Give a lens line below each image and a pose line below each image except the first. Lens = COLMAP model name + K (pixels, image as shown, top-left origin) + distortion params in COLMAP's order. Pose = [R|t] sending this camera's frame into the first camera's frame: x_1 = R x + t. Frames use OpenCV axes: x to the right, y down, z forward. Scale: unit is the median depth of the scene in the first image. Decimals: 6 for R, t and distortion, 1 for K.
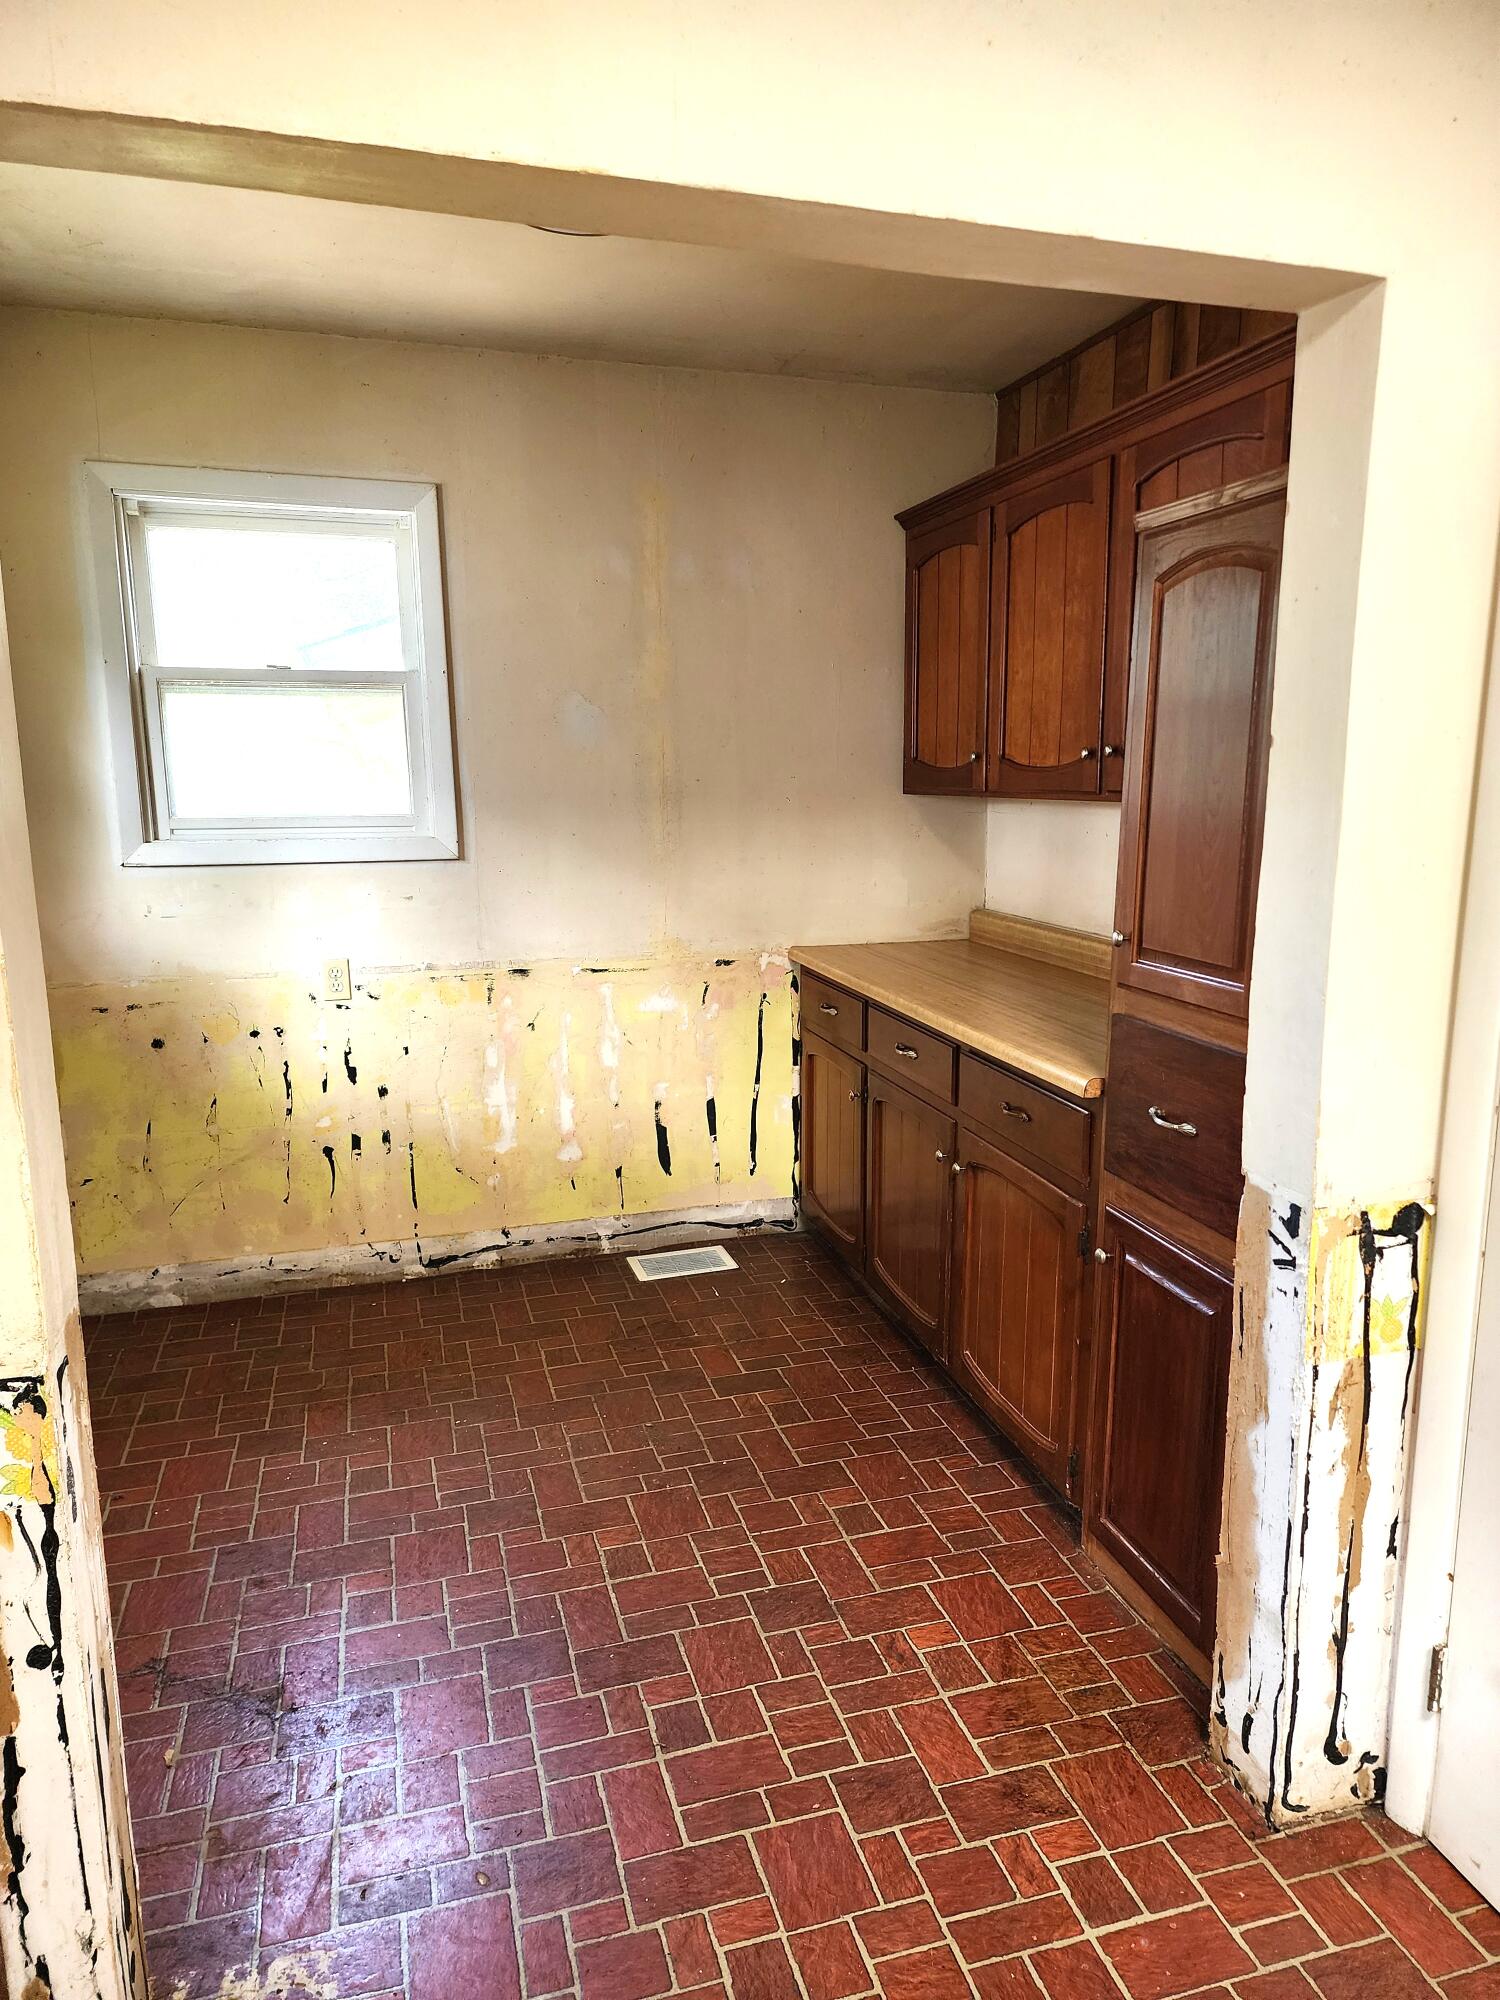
lens RADIAL K [[1346.0, 0, 752.0], [0, 1346.0, 1005.0], [0, 0, 1]] dist [0.037671, -0.005972]
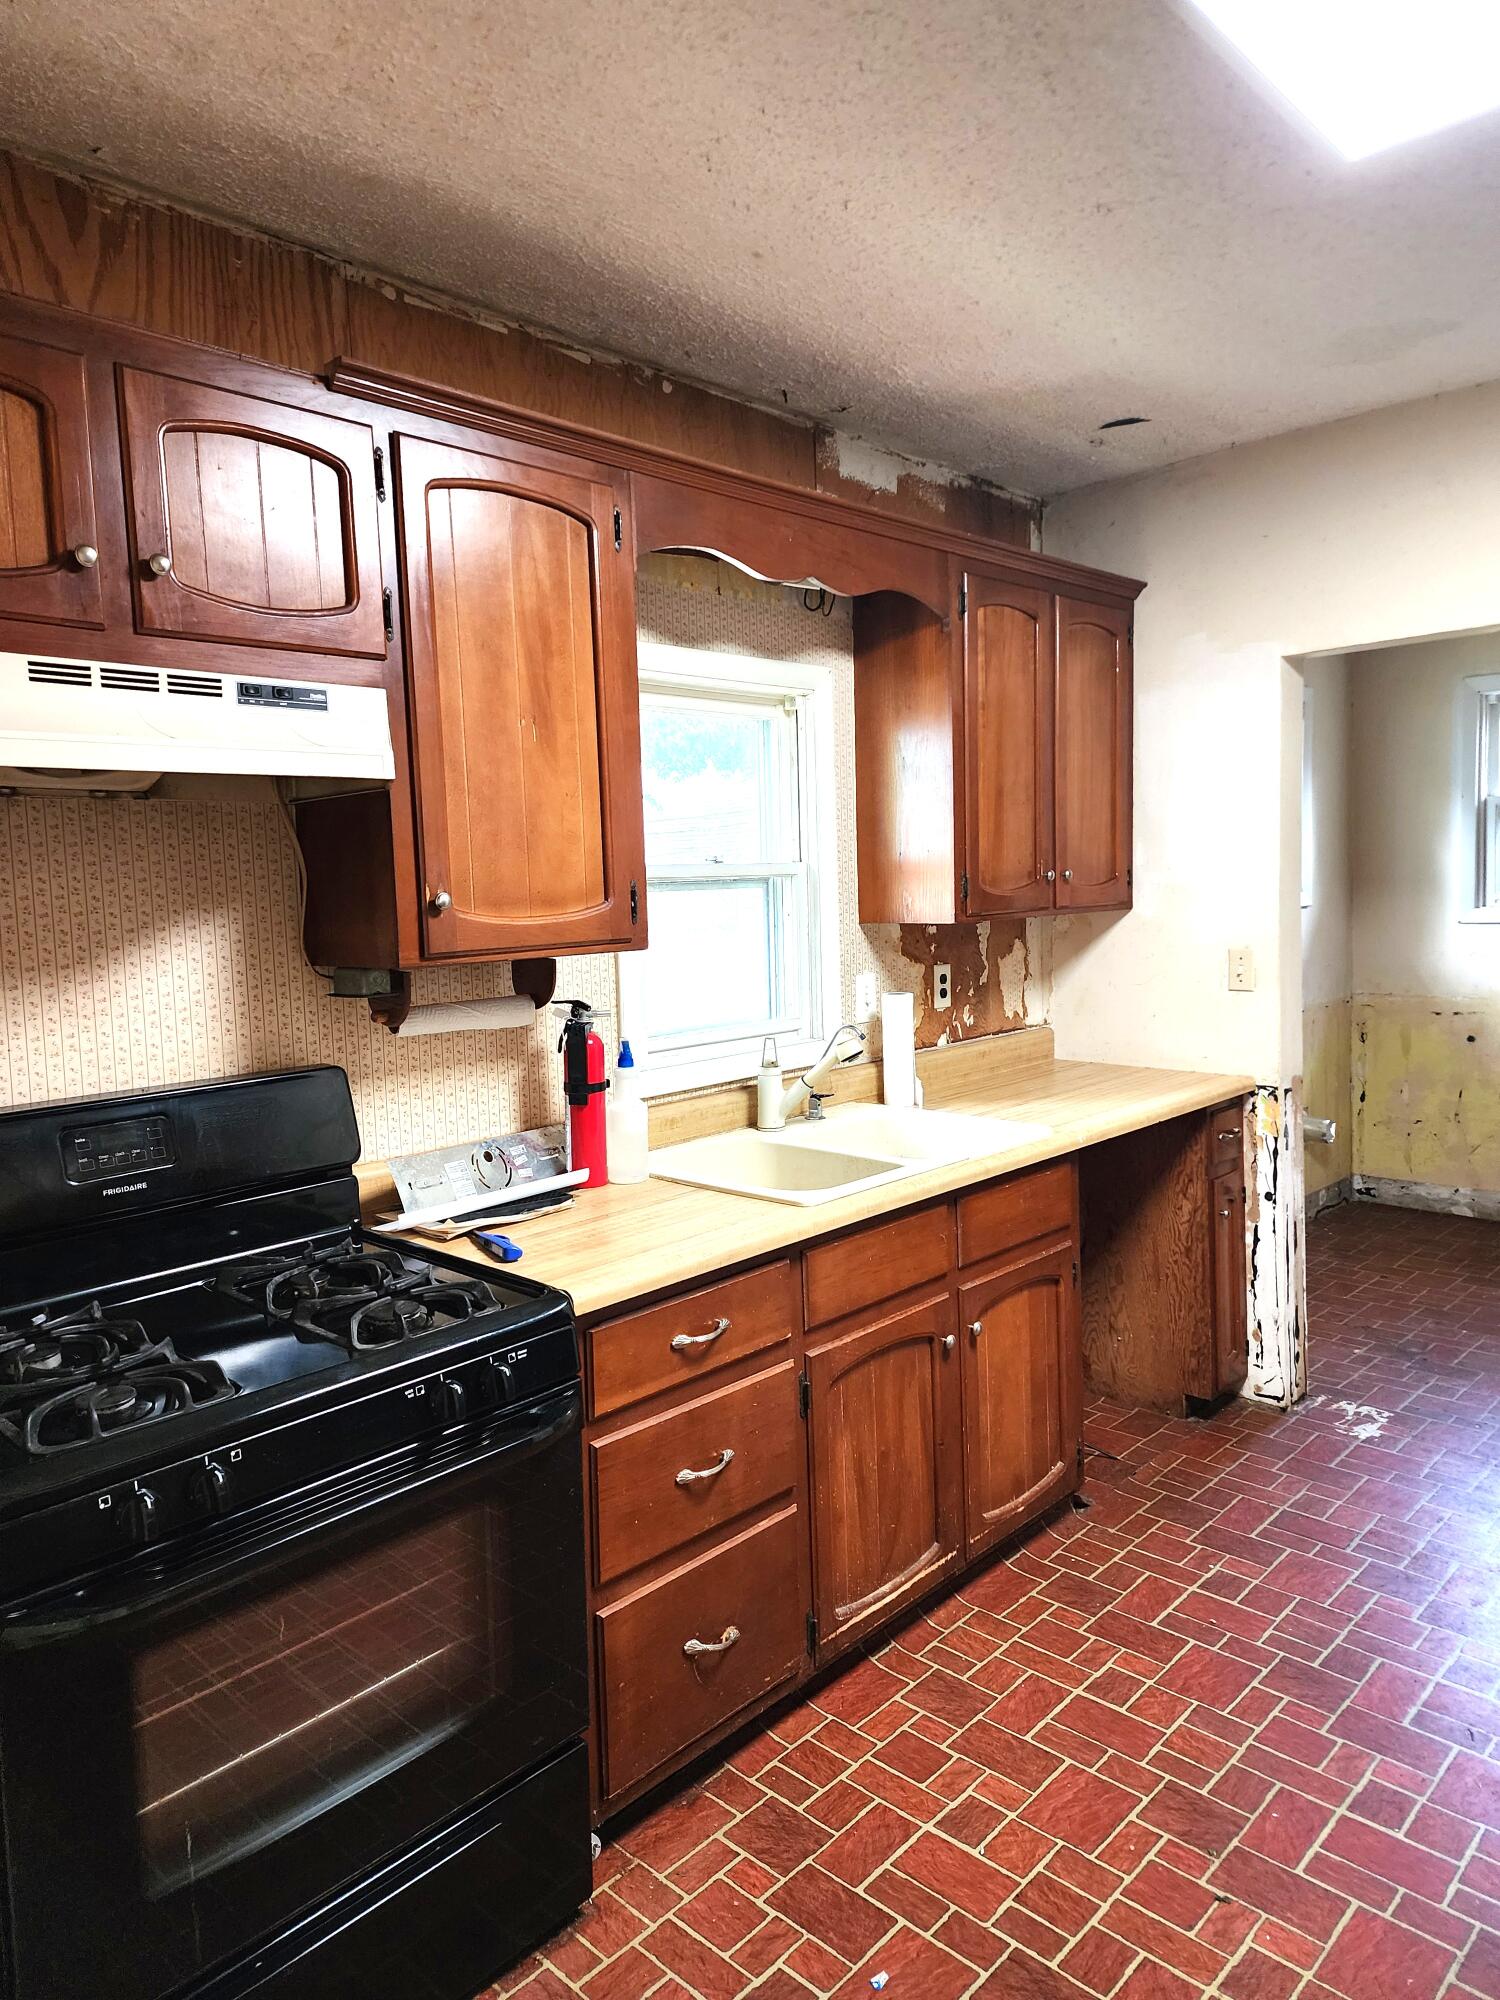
lens RADIAL K [[1346.0, 0, 748.3], [0, 1346.0, 997.3], [0, 0, 1]] dist [0.037671, -0.005972]
pose [[0.500463, 0.061354, -0.863581, 0.478731], [-0.126497, 0.991963, -0.002833, 0.090405], [0.856467, 0.110658, 0.504202, -0.482954]]
